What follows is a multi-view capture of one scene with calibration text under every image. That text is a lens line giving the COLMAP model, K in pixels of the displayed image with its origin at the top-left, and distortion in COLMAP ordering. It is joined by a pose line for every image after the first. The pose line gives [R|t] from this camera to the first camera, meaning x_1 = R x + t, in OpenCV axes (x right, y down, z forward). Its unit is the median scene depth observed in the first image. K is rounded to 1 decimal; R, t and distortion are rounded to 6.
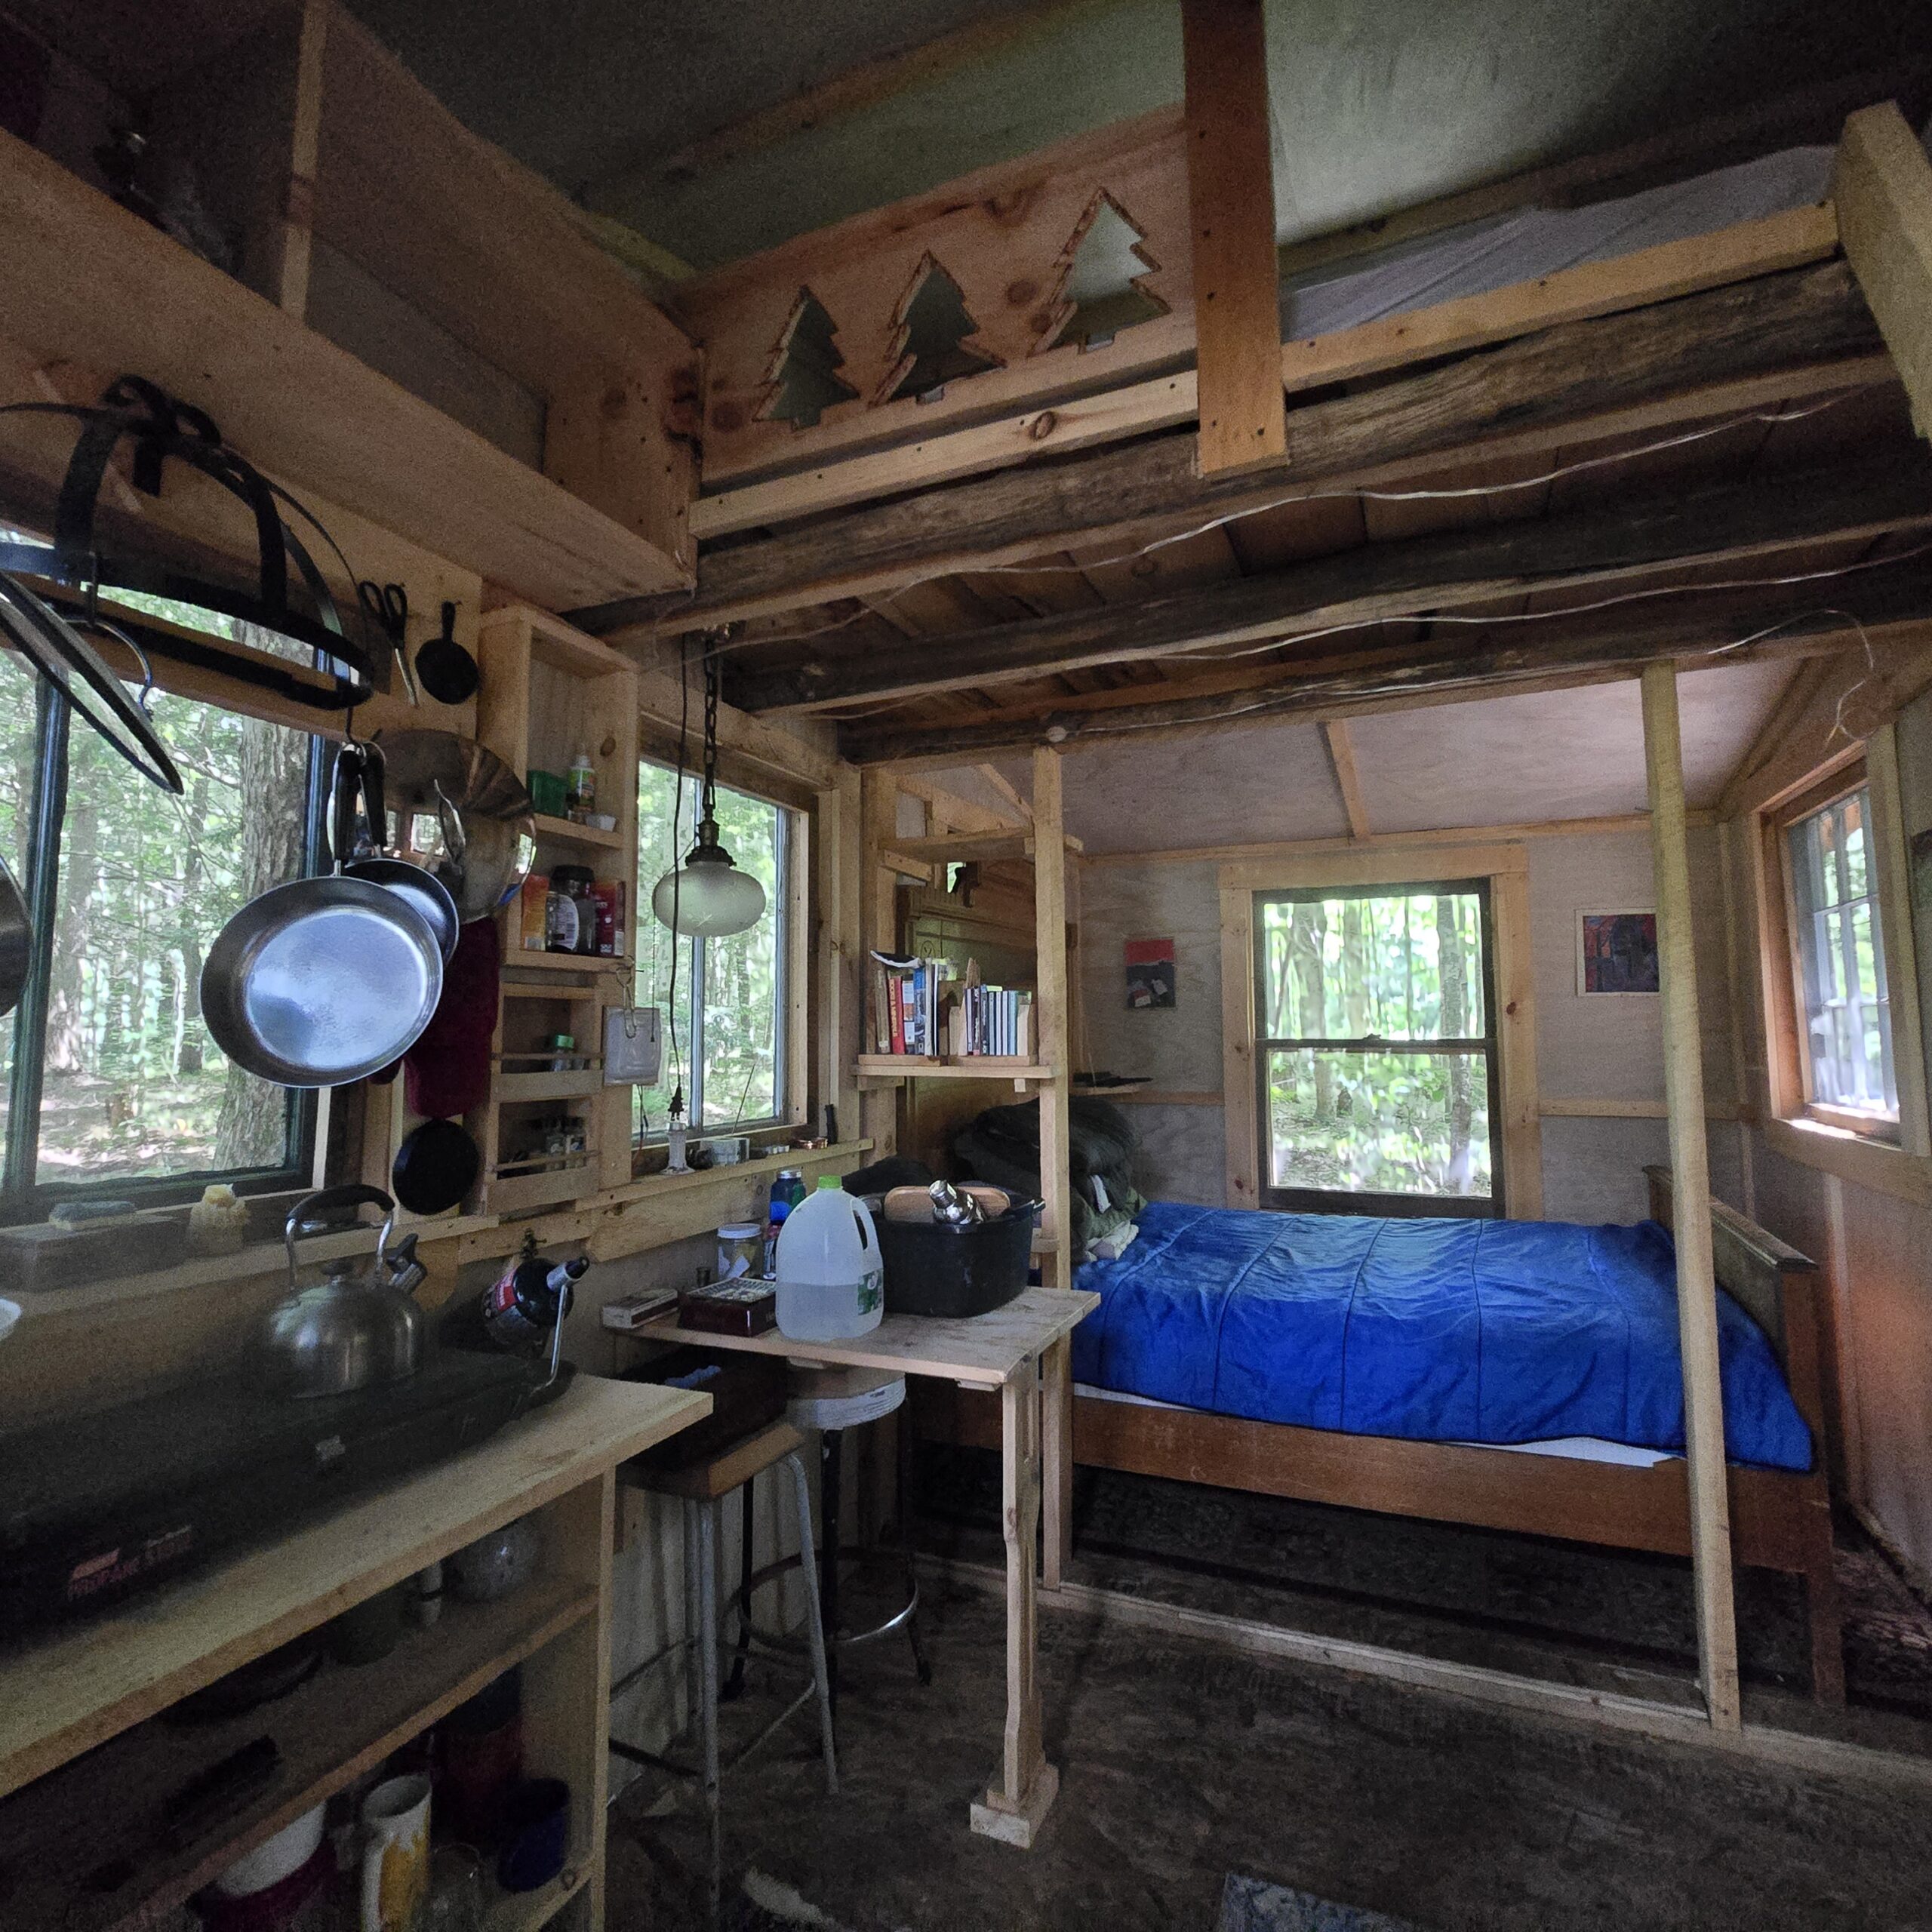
lens RADIAL K [[1098.9, 0, 941.8], [0, 1098.9, 941.5], [0, 0, 1]] dist [0.001013, 0.000497]
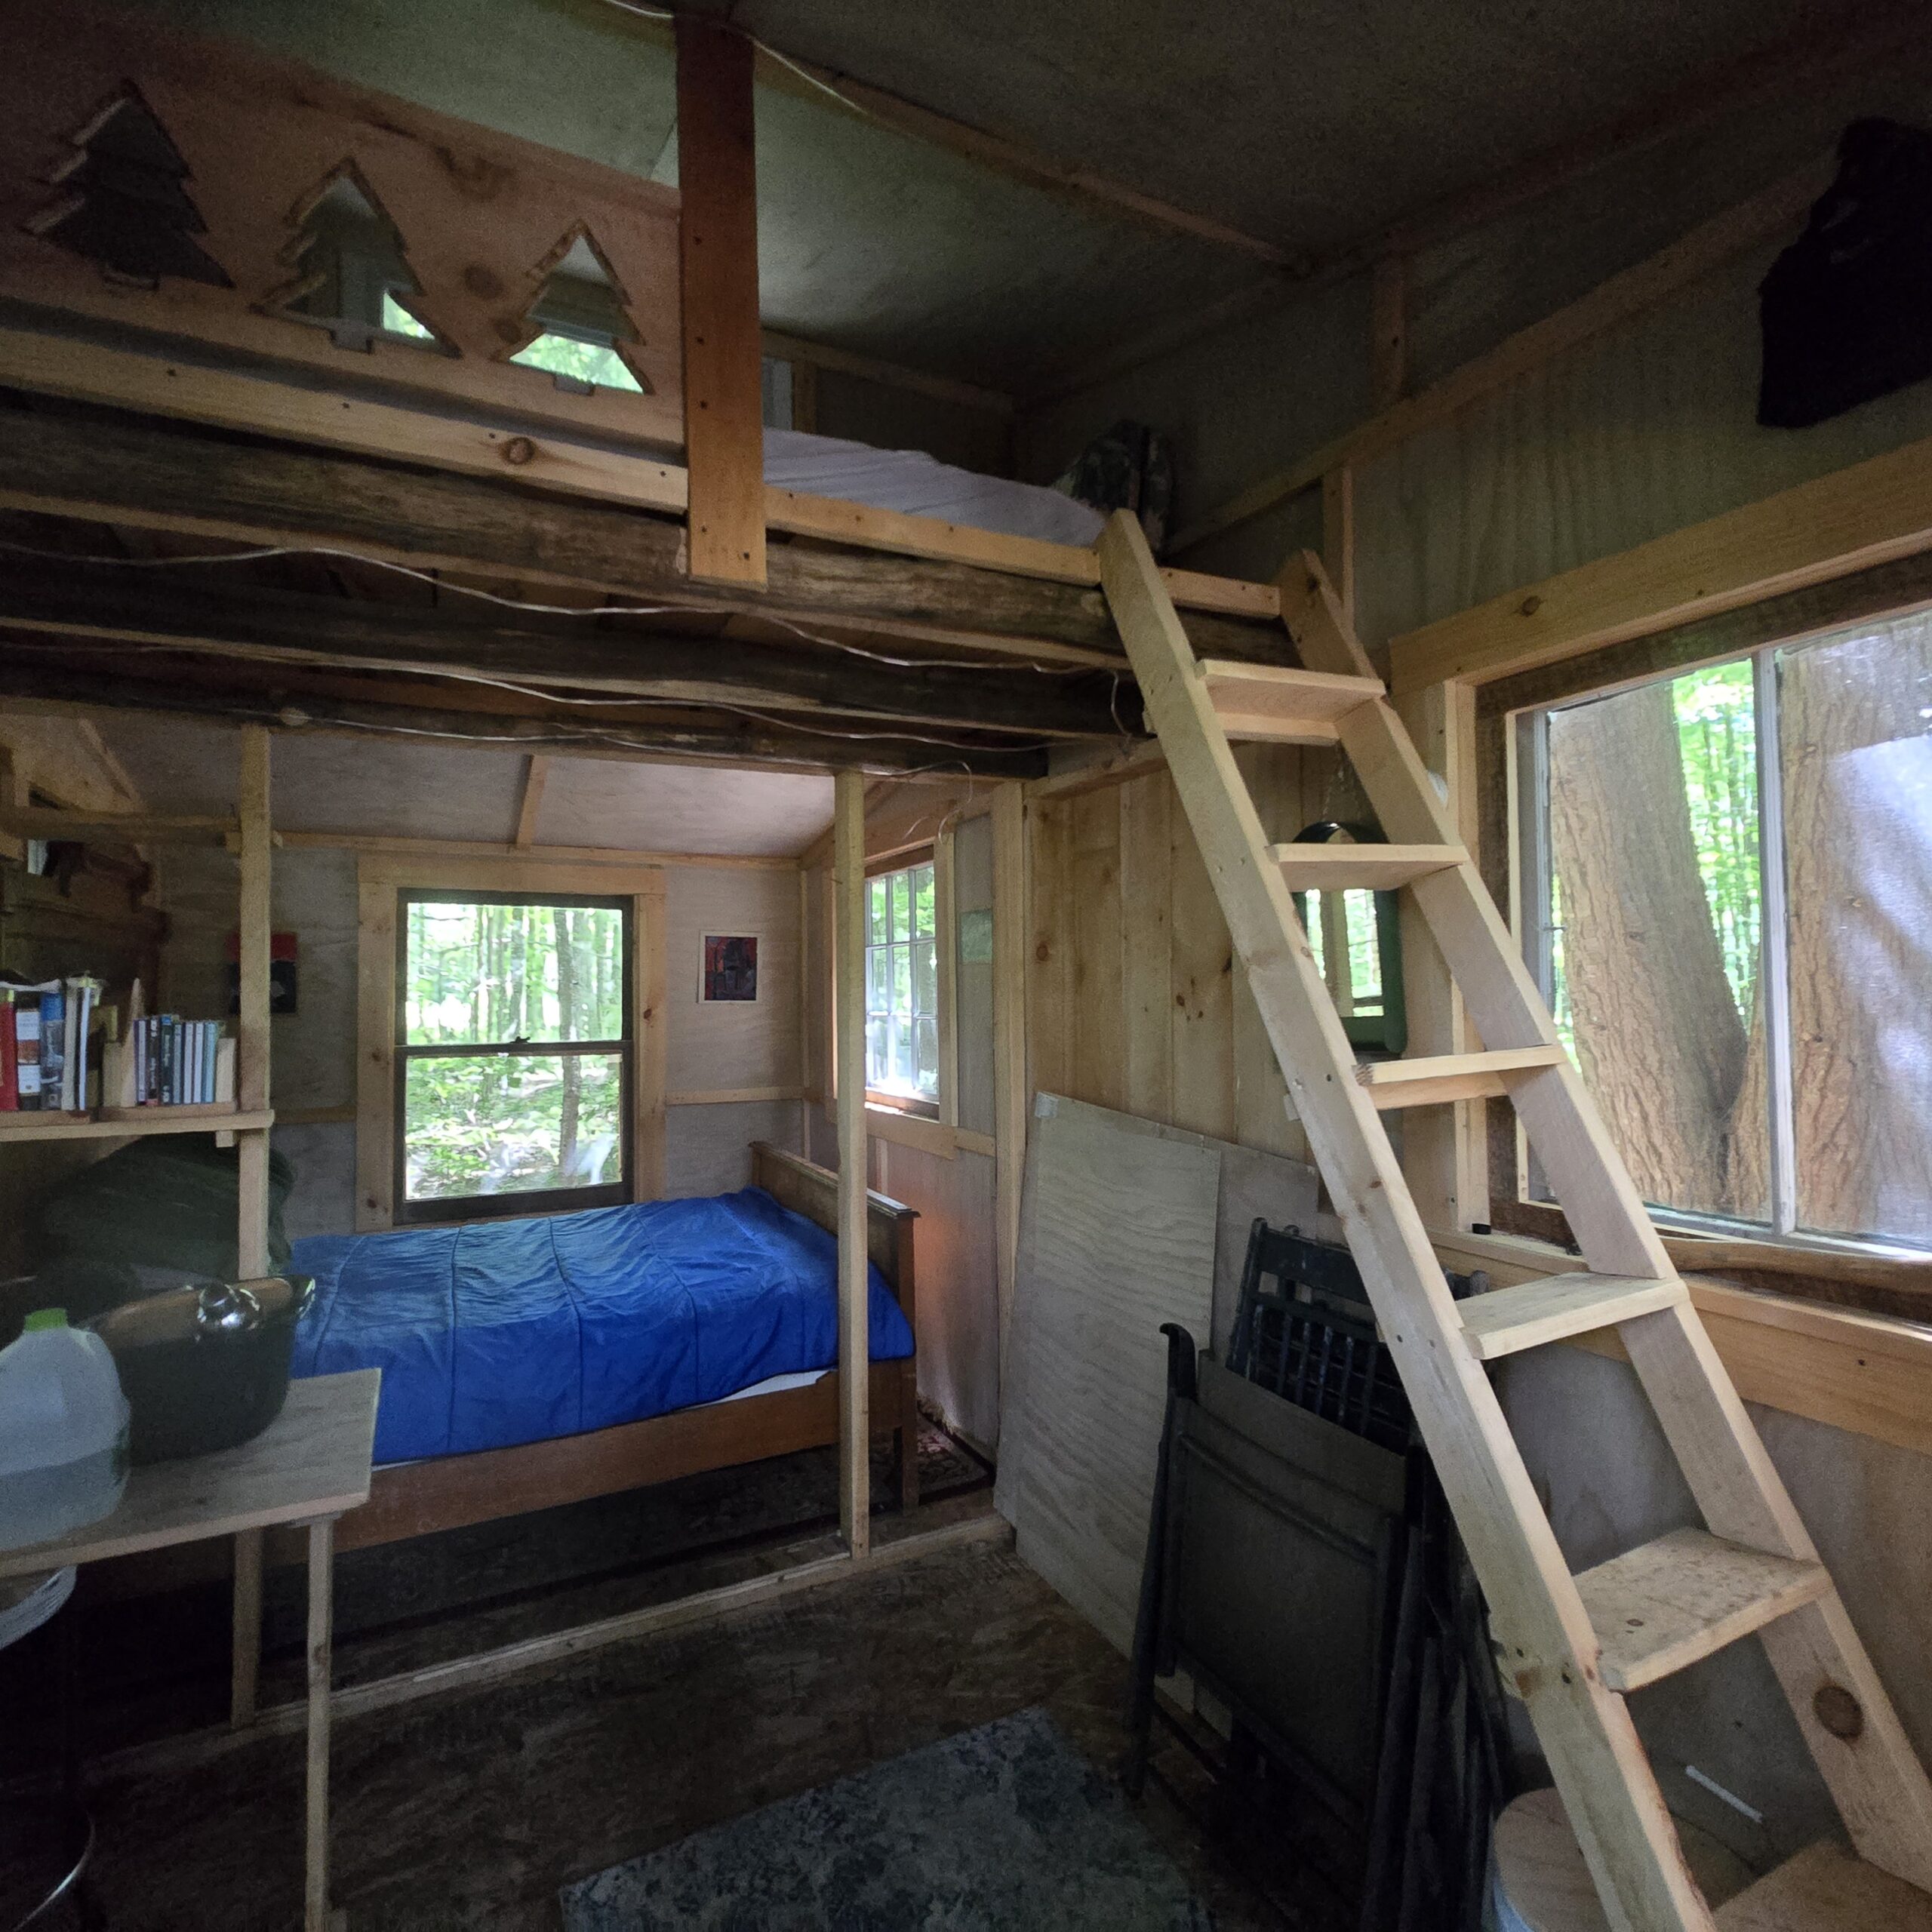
lens RADIAL K [[1098.9, 0, 941.8], [0, 1098.9, 941.5], [0, 0, 1]] dist [0.001013, 0.000497]
pose [[0.614206, 0.029954, 0.788577, -0.301653], [-0.061542, 0.998054, 0.010023, -0.068277], [-0.786742, -0.054687, 0.614854, 0.101294]]
